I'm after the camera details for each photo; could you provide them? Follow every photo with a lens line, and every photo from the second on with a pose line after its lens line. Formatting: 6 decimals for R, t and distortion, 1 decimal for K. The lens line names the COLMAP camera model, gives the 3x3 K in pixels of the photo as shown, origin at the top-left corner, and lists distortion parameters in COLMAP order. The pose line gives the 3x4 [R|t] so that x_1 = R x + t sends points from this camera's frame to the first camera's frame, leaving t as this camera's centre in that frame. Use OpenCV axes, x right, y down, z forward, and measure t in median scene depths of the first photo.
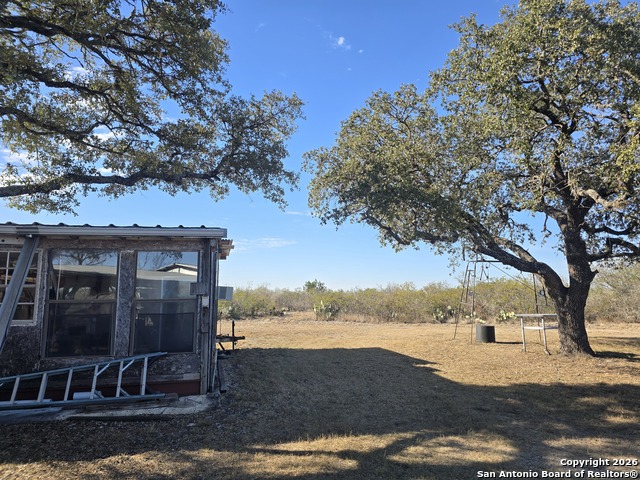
lens RADIAL K [[426.7, 0, 319.8], [0, 426.7, 238.1], [0, 0, 1]] dist [0.026523, -0.006130]
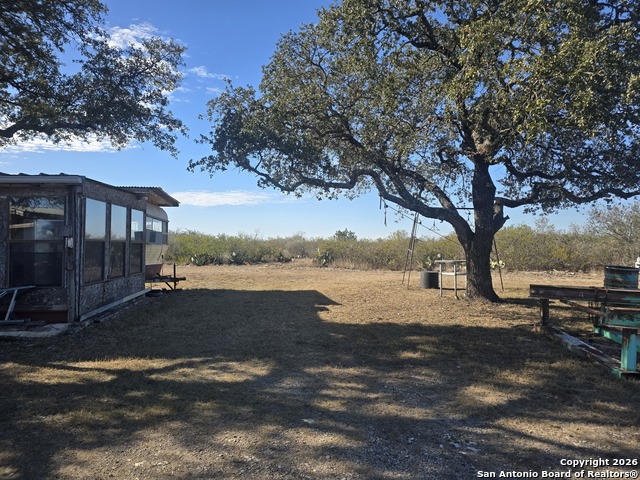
lens RADIAL K [[426.7, 0, 320.4], [0, 426.7, 241.1], [0, 0, 1]] dist [0.026523, -0.006130]
pose [[0.992524, 0.008505, -0.121752, 0.339487], [0.006781, 0.992186, 0.124586, 0.006554], [0.121860, -0.124480, 0.984711, -0.013040]]
